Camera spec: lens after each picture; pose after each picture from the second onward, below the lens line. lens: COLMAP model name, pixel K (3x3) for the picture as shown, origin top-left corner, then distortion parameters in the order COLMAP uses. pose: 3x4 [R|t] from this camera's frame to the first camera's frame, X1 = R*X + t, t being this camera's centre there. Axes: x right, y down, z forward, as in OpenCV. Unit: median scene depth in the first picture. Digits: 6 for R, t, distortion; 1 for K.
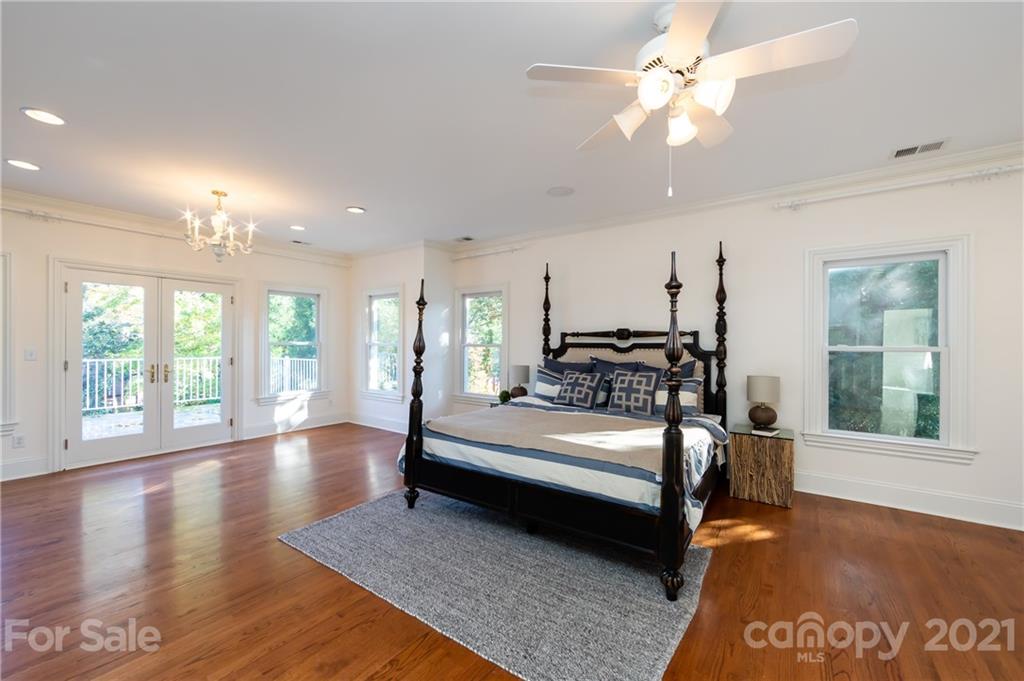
lens RADIAL K [[402.8, 0, 513.9], [0, 402.8, 342.0], [0, 0, 1]] dist [0.000411, -0.000422]
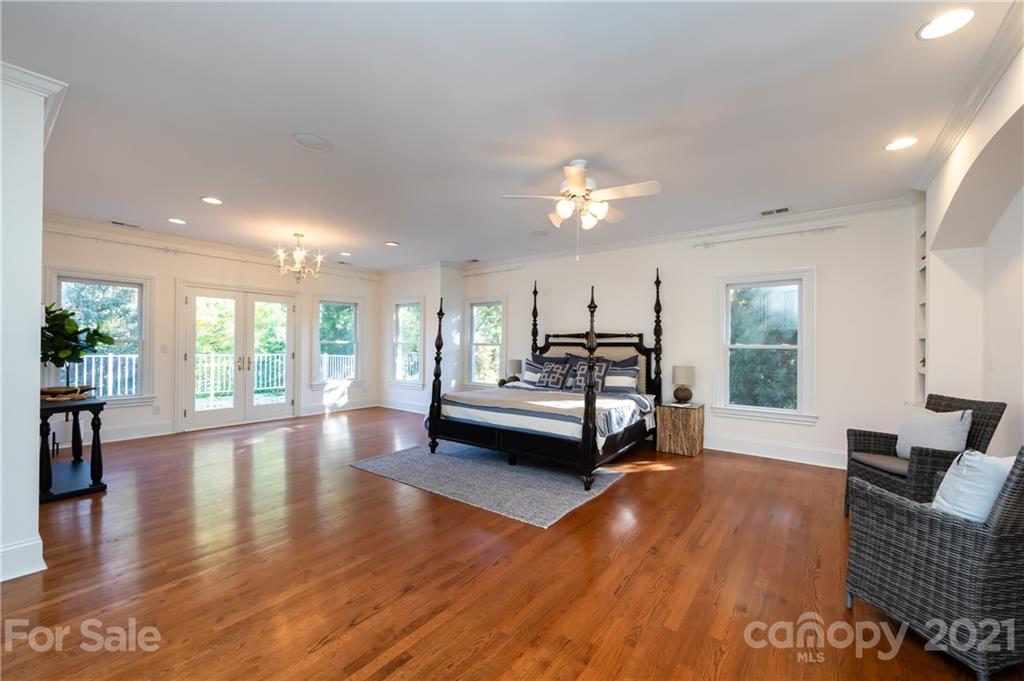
lens RADIAL K [[402.8, 0, 515.8], [0, 402.8, 338.5], [0, 0, 1]] dist [0.000411, -0.000422]
pose [[0.999672, 0.004054, -0.025283, 0.066885], [-0.004391, 0.999902, -0.013304, 0.009397], [0.025227, 0.013411, 0.999592, -0.377903]]
